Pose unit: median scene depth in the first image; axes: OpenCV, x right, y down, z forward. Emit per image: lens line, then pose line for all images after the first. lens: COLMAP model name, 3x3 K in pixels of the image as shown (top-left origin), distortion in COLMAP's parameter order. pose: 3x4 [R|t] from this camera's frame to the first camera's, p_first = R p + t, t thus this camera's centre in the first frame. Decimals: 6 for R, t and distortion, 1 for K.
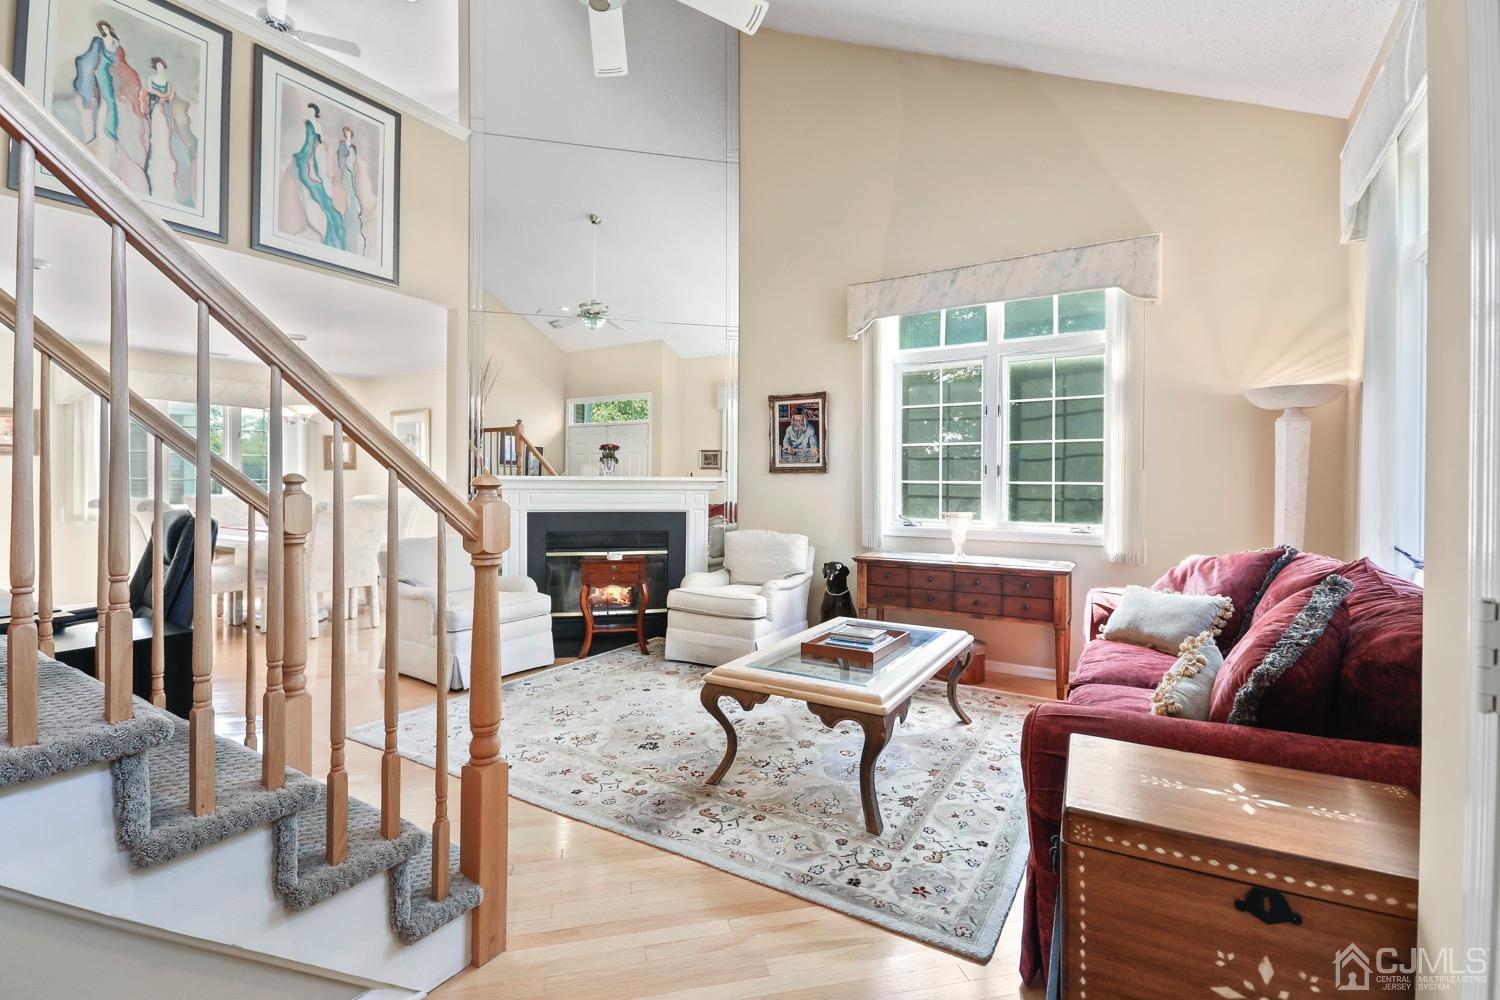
lens RADIAL K [[670.5, 0, 747.1], [0, 670.5, 486.7], [0, 0, 1]] dist [0.021480, -0.008474]
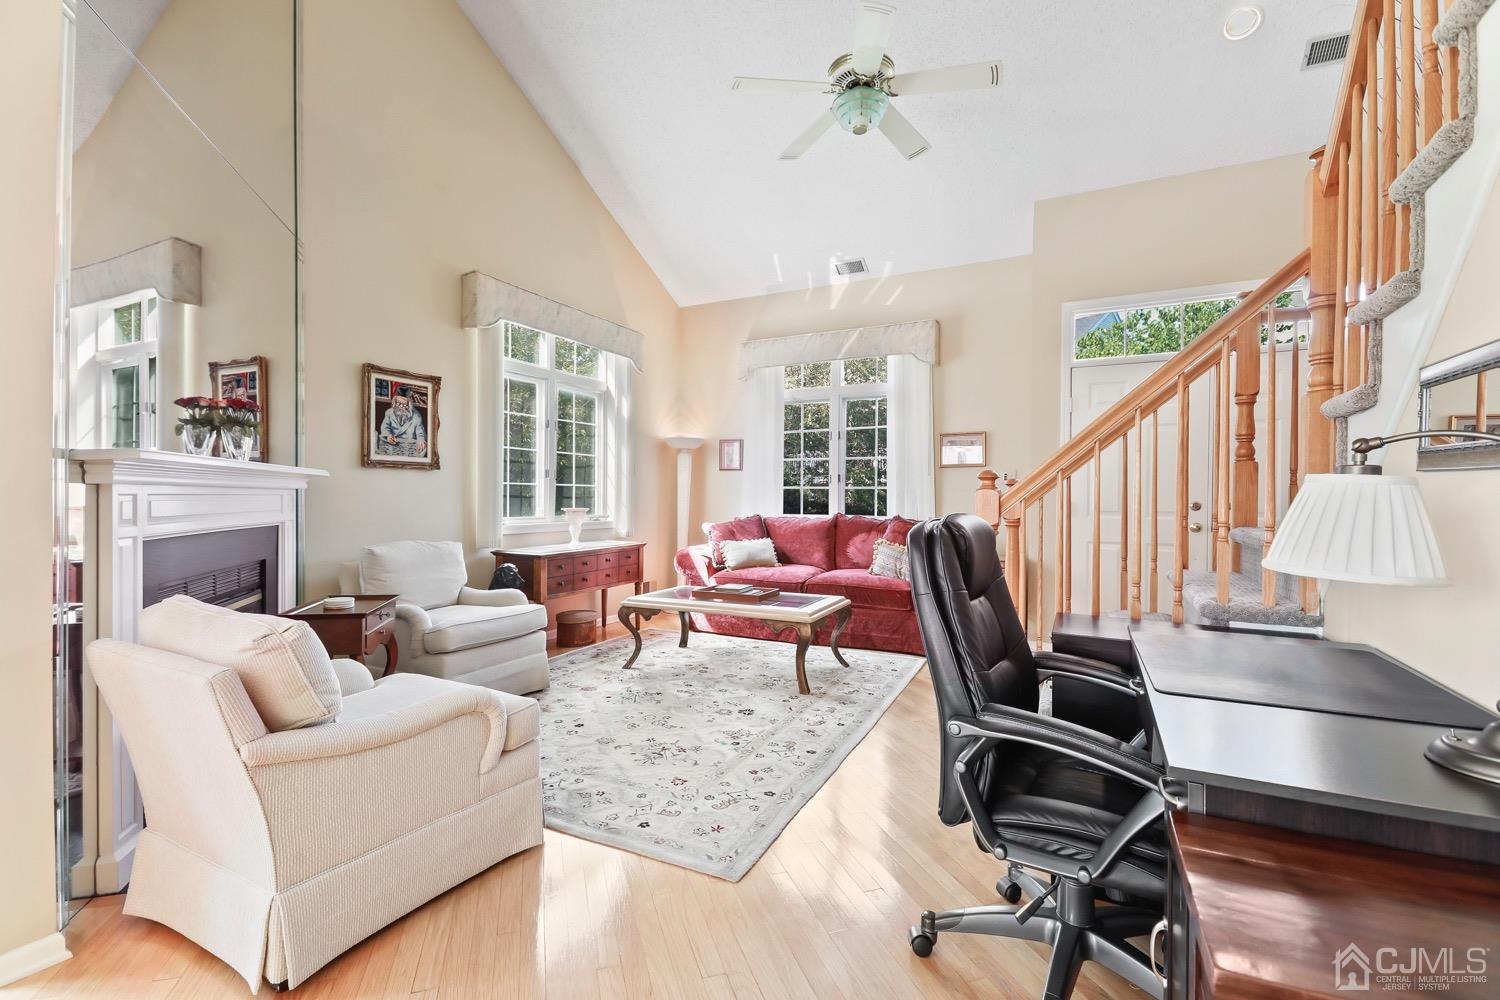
lens RADIAL K [[670.5, 0, 743.7], [0, 670.5, 499.9], [0, 0, 1]] dist [0.021480, -0.008474]
pose [[-0.084193, -0.013289, 0.996361, -0.908844], [0.000367, 0.999911, 0.013367, 0.007327], [-0.996449, 0.001491, -0.084180, 0.783951]]
